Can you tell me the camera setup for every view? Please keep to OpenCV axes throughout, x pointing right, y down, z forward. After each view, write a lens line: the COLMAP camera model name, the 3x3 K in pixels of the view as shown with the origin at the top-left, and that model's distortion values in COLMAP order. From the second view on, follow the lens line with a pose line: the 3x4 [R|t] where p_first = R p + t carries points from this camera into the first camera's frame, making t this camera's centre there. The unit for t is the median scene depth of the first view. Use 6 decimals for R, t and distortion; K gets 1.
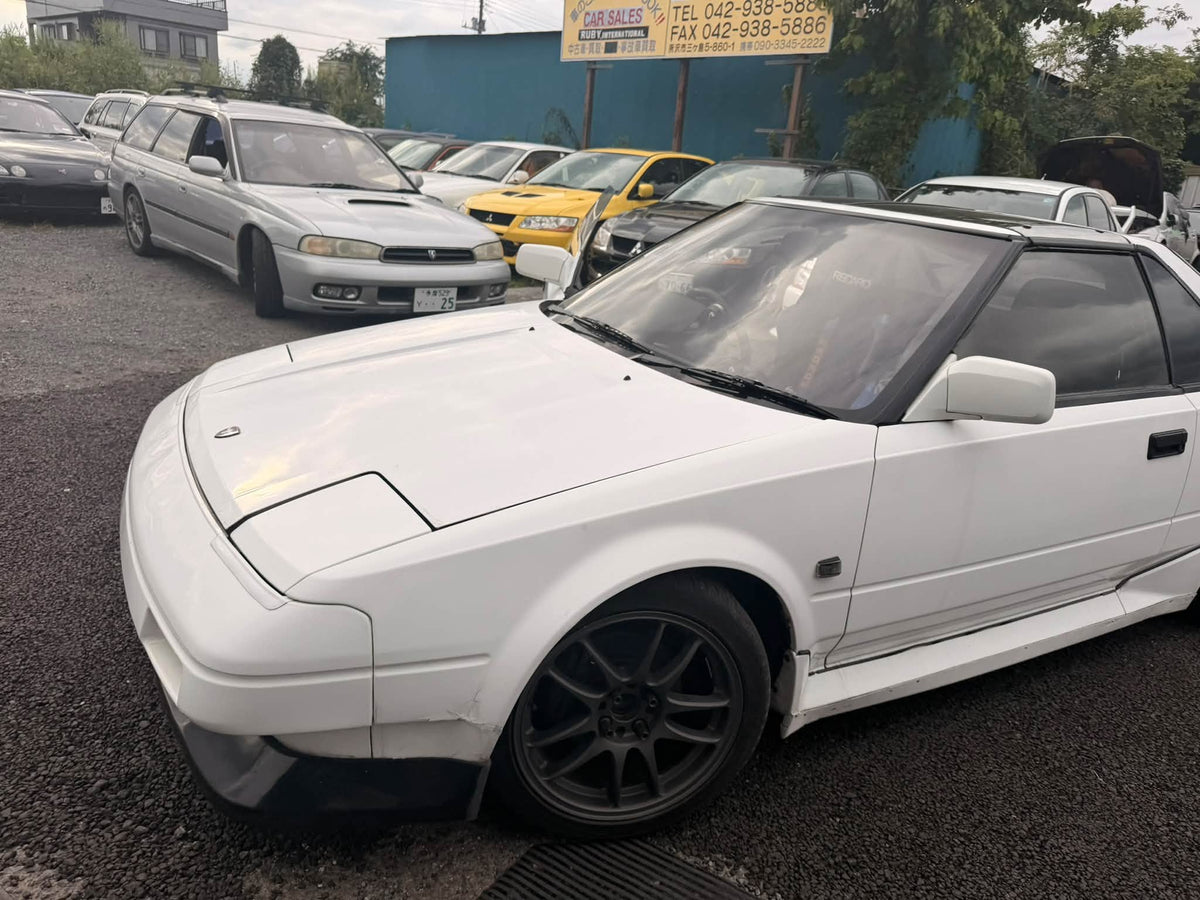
lens RADIAL K [[850.6, 0, 607.8], [0, 850.6, 459.5], [0, 0, 1]] dist [0.007262, -0.018153]
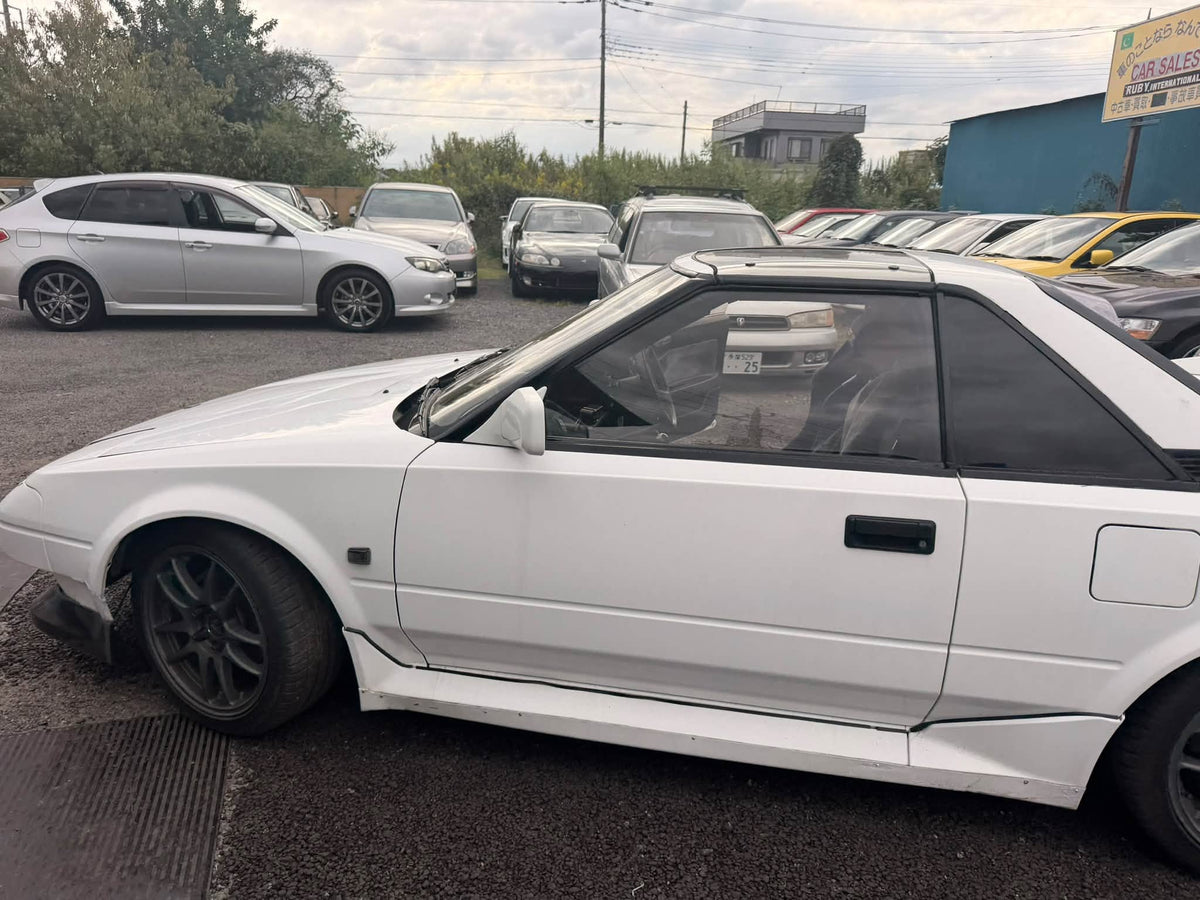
lens RADIAL K [[850.6, 0, 601.2], [0, 850.6, 459.3], [0, 0, 1]] dist [0.007262, -0.018153]
pose [[0.764552, 0.112549, -0.634659, 0.271920], [-0.172091, 0.984538, -0.032716, -0.004388], [0.621164, 0.134232, 0.772099, 0.068237]]
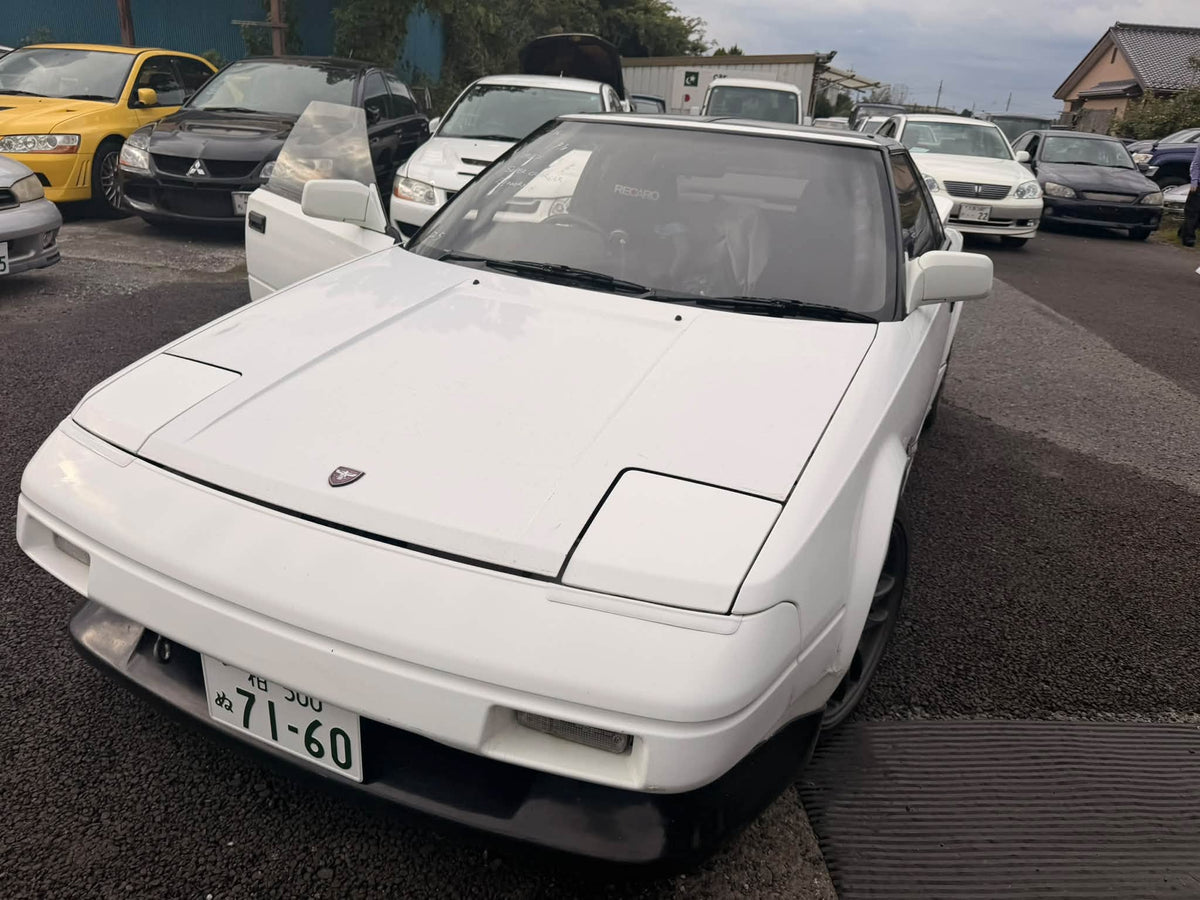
lens RADIAL K [[850.6, 0, 611.2], [0, 850.6, 453.1], [0, 0, 1]] dist [0.007262, -0.018153]
pose [[0.800079, -0.254162, 0.543392, -0.160704], [0.195807, 0.966845, 0.163923, -0.031333], [-0.567039, -0.024752, 0.823319, 0.057550]]
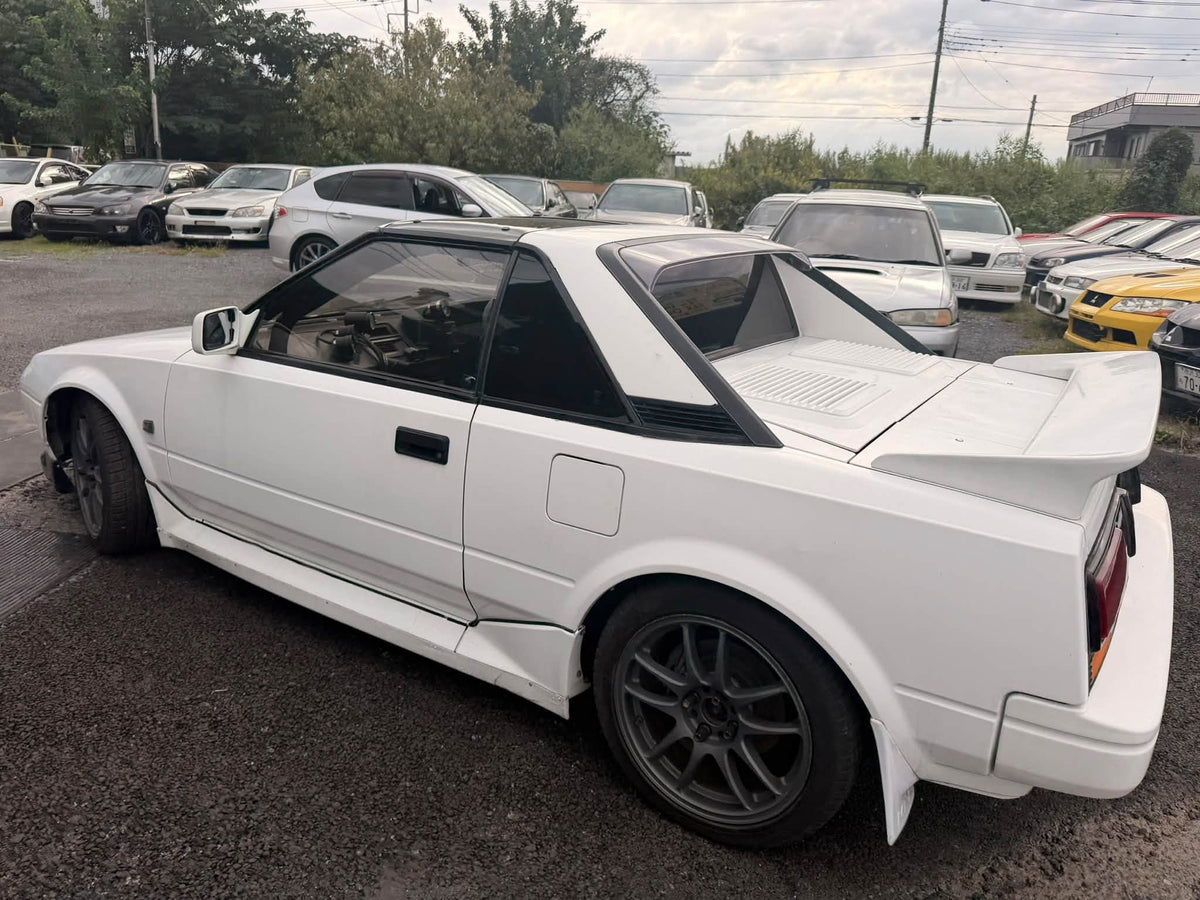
lens RADIAL K [[850.6, 0, 601.4], [0, 850.6, 440.9], [0, 0, 1]] dist [0.007262, -0.018153]
pose [[0.479851, 0.176044, -0.859506, 0.447876], [-0.293033, 0.955563, 0.032122, -0.031791], [0.826967, 0.236450, 0.510114, 0.200489]]
